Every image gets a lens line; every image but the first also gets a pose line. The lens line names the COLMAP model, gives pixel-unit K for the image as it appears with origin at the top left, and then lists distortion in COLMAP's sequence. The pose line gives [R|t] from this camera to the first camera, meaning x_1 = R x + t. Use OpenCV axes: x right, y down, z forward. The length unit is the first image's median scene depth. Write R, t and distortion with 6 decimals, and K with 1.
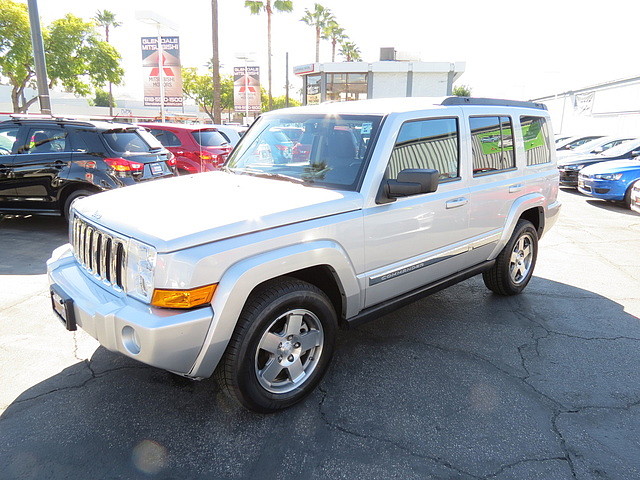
lens RADIAL K [[468.4, 0, 320.8], [0, 468.4, 239.7], [0, 0, 1]] dist [-0.024809, 0.003821]
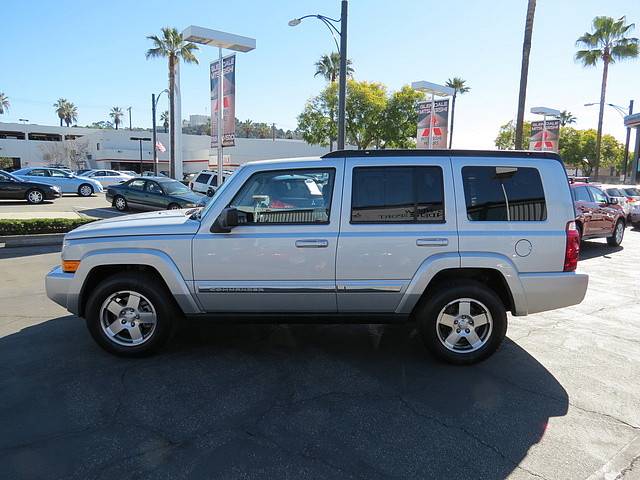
lens RADIAL K [[468.4, 0, 323.2], [0, 468.4, 241.3], [0, 0, 1]] dist [-0.024809, 0.003821]
pose [[0.738346, 0.098265, -0.667225, 1.013555], [-0.172451, 0.983947, -0.045923, -0.036560], [0.652001, 0.148971, 0.743439, 0.179470]]
